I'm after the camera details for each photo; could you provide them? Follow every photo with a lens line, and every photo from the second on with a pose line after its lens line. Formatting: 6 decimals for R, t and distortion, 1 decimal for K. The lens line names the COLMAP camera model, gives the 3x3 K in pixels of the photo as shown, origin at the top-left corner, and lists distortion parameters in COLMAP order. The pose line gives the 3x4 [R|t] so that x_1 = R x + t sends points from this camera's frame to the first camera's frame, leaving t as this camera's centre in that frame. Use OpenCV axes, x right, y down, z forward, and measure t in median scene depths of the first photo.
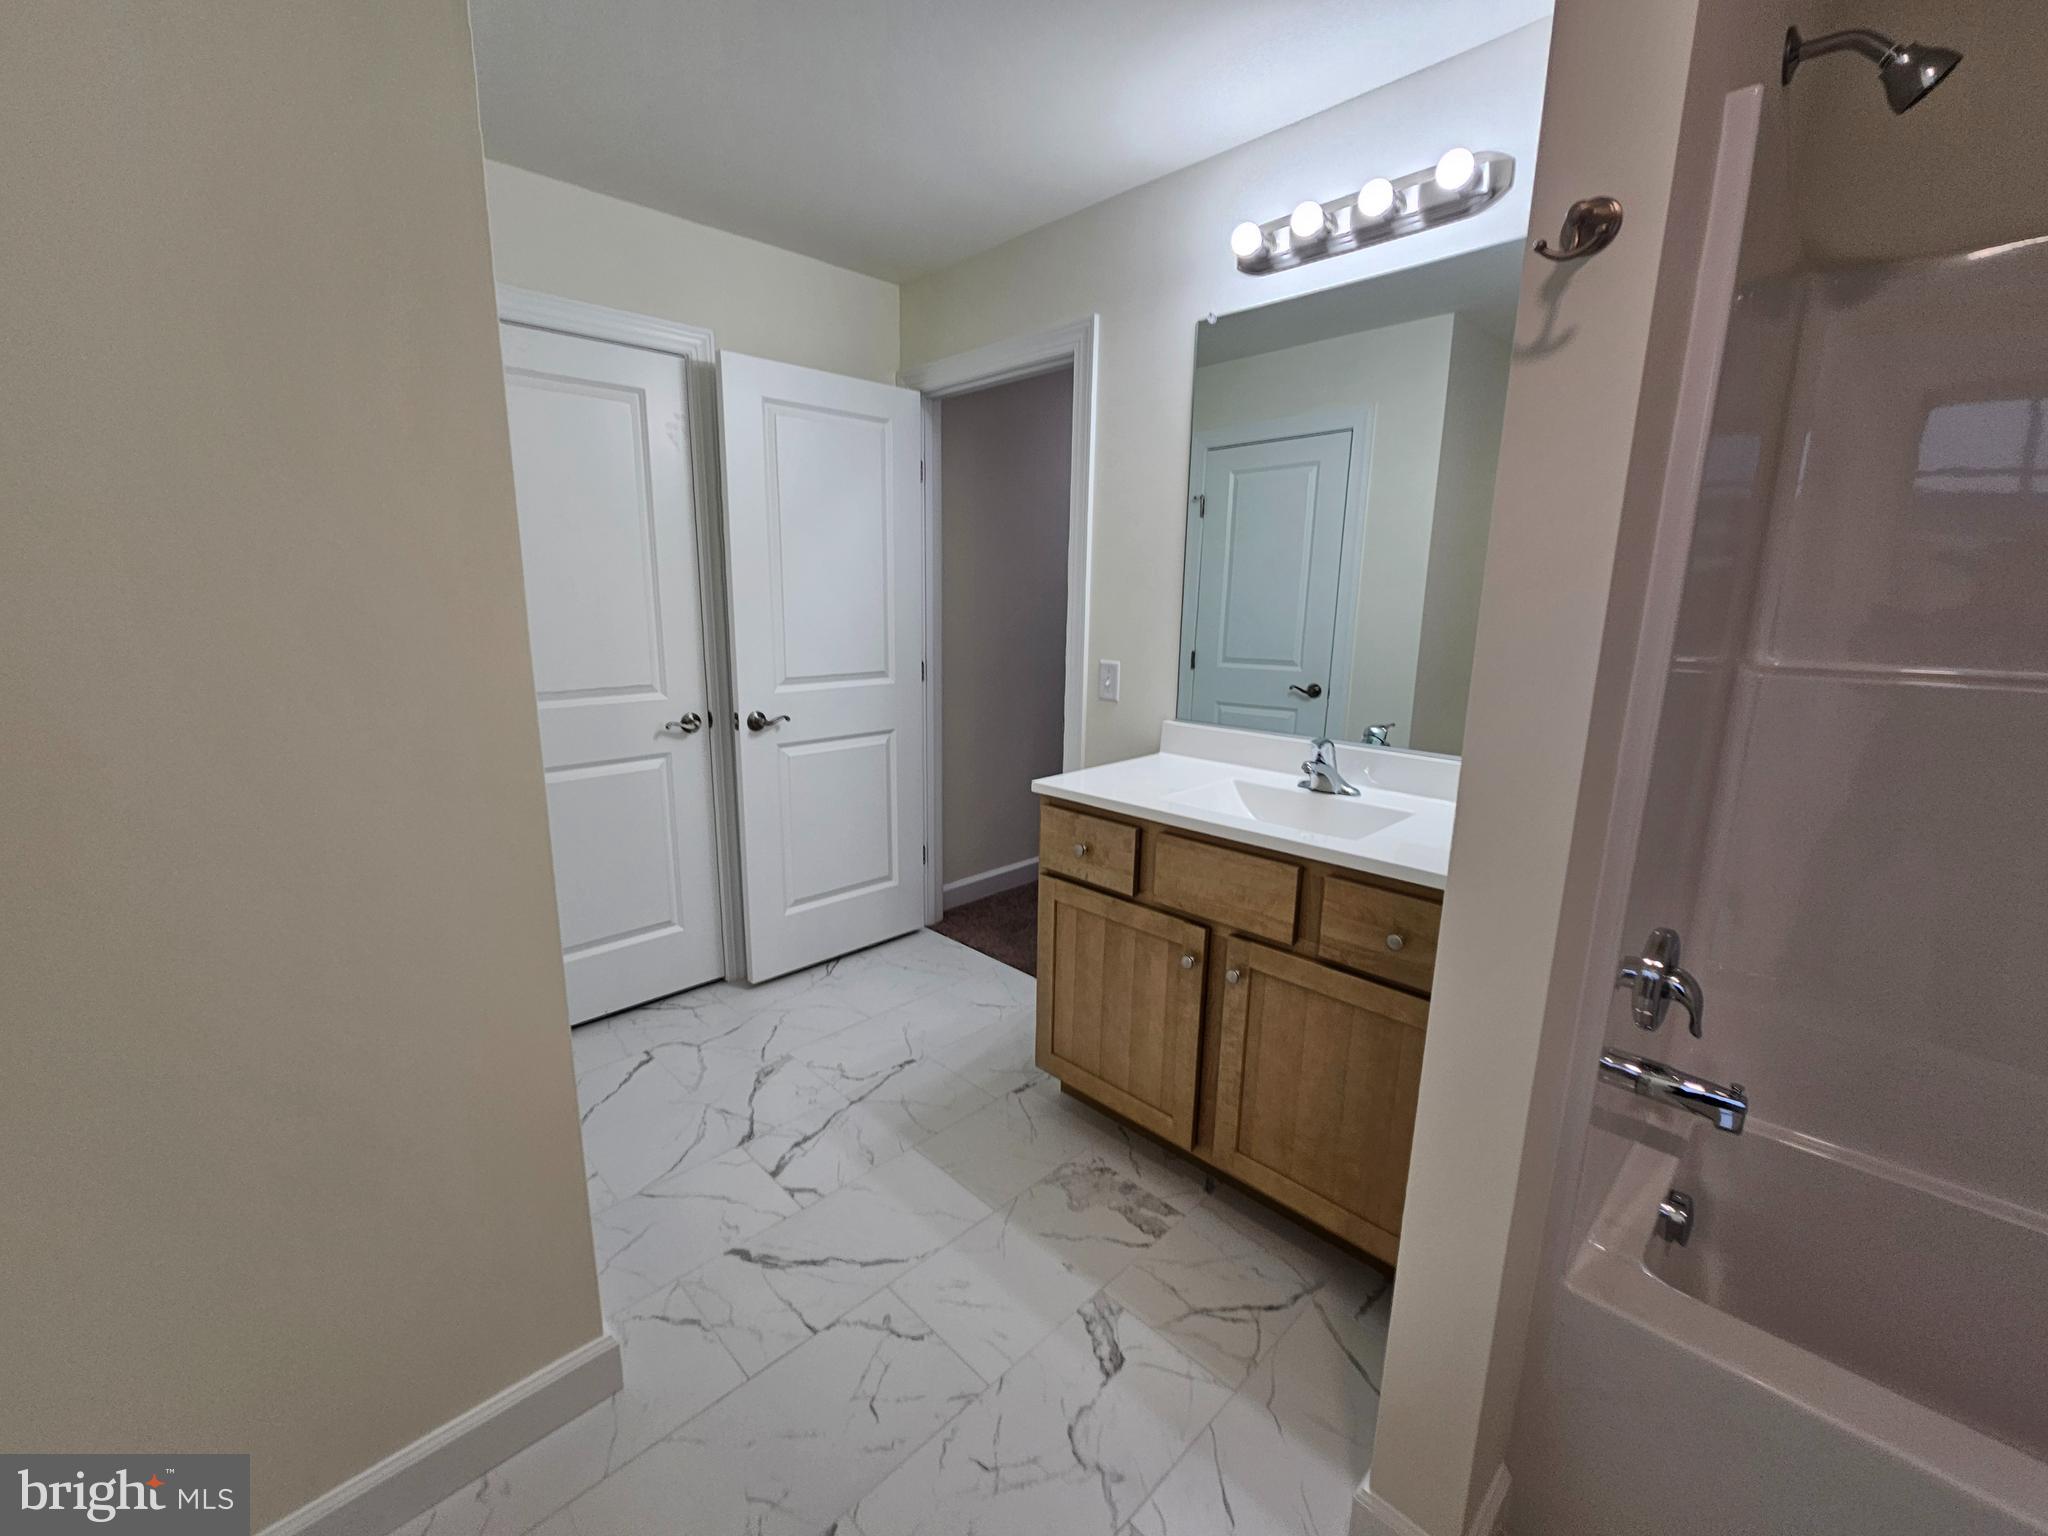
lens RADIAL K [[835.2, 0, 1019.4], [0, 835.2, 771.4], [0, 0, 1]] dist [-0.000073, 0.000156]
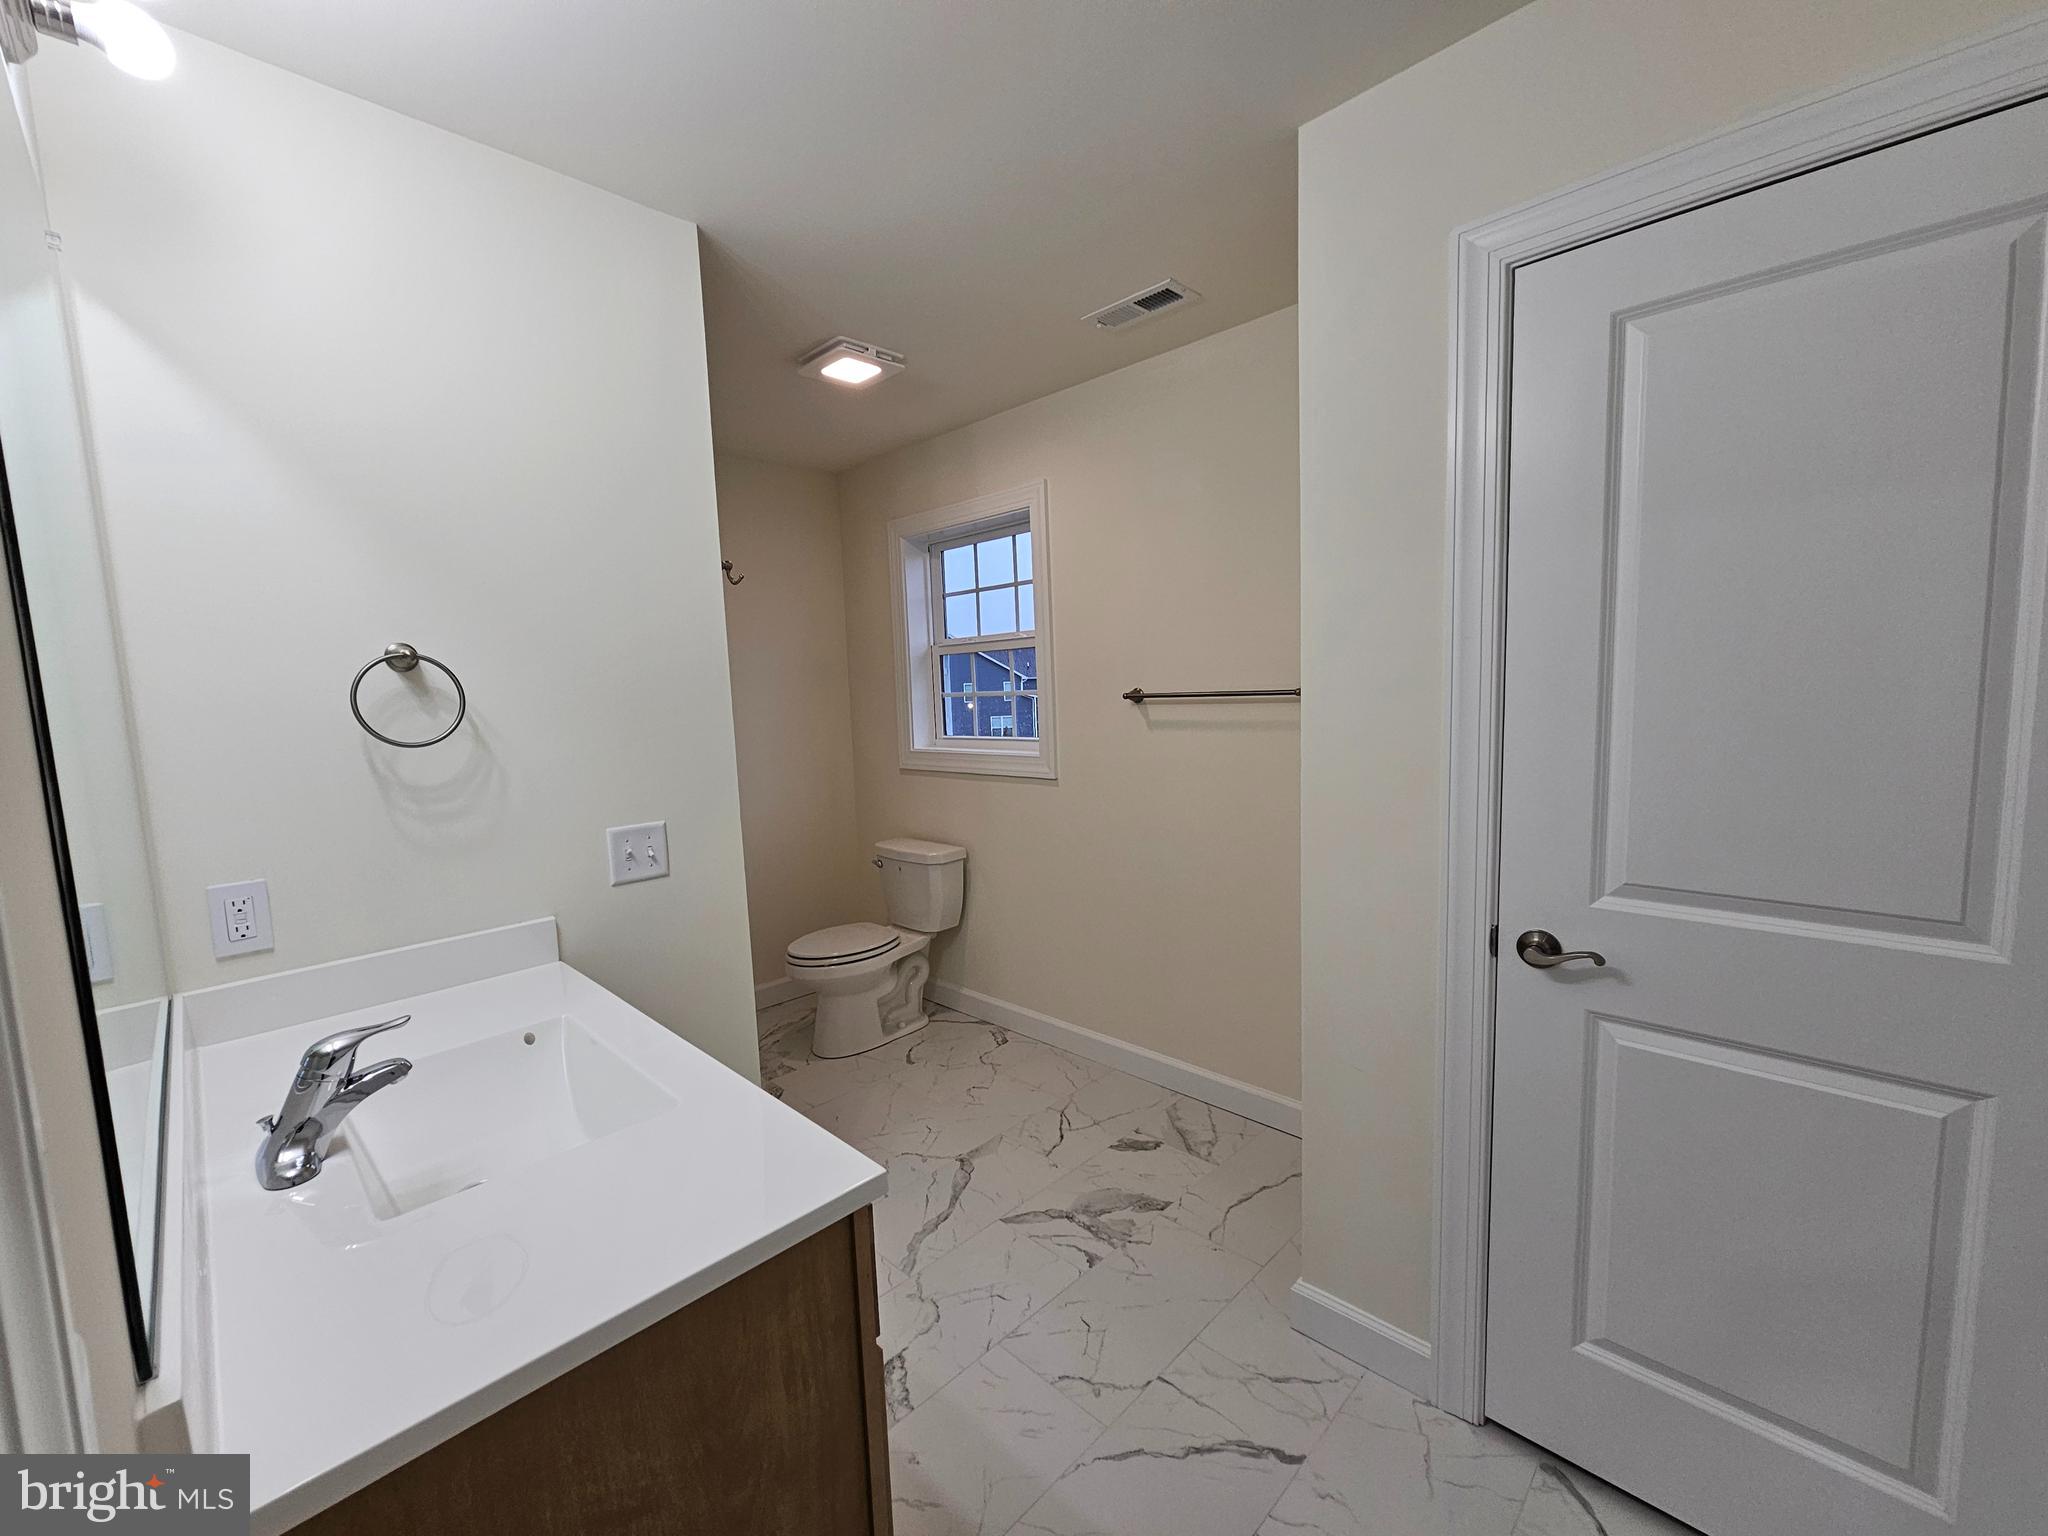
lens RADIAL K [[835.2, 0, 1023.8], [0, 835.2, 772.1], [0, 0, 1]] dist [-0.000073, 0.000156]
pose [[-0.999364, 0.033821, -0.011290, -0.077601], [0.028855, 0.953141, 0.301148, -0.385035], [0.020946, 0.300631, -0.953511, 1.678449]]
